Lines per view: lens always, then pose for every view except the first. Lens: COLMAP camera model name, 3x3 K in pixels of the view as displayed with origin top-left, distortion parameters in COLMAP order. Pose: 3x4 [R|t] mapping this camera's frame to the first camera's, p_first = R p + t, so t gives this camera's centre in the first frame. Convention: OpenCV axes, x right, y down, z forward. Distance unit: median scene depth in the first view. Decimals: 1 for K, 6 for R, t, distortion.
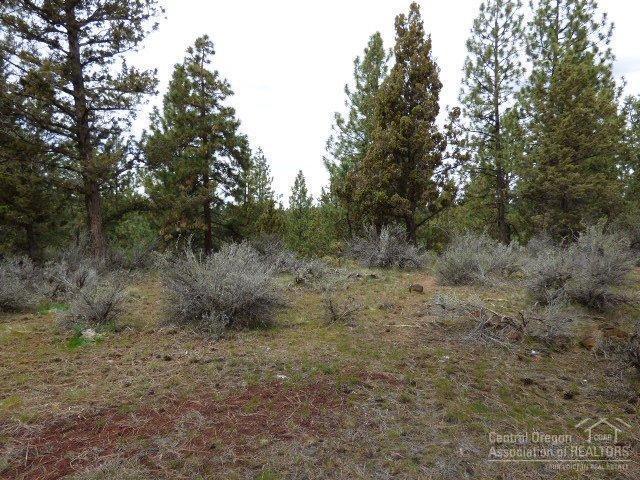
lens RADIAL K [[433.1, 0, 320.0], [0, 433.1, 241.8], [0, 0, 1]] dist [-0.019692, -0.004396]
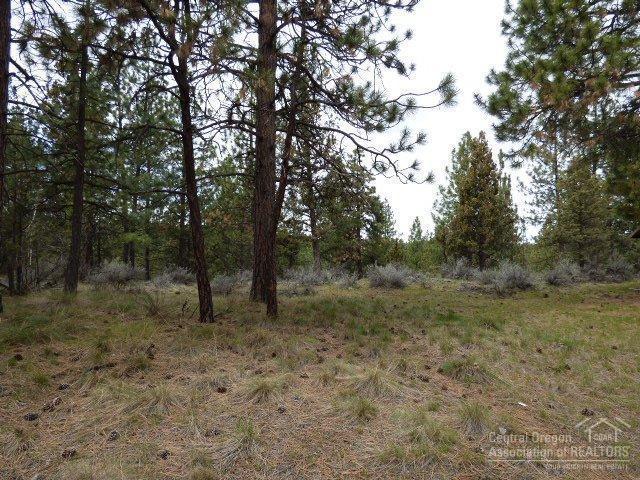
lens RADIAL K [[389.8, 0, 320.3], [0, 389.8, 242.3], [0, 0, 1]] dist [-0.016348, 0.003878]
pose [[0.957897, -0.000961, -0.287112, 0.031246], [-0.020302, 0.997265, -0.071071, 0.017853], [0.286395, 0.073907, 0.955257, -0.505501]]
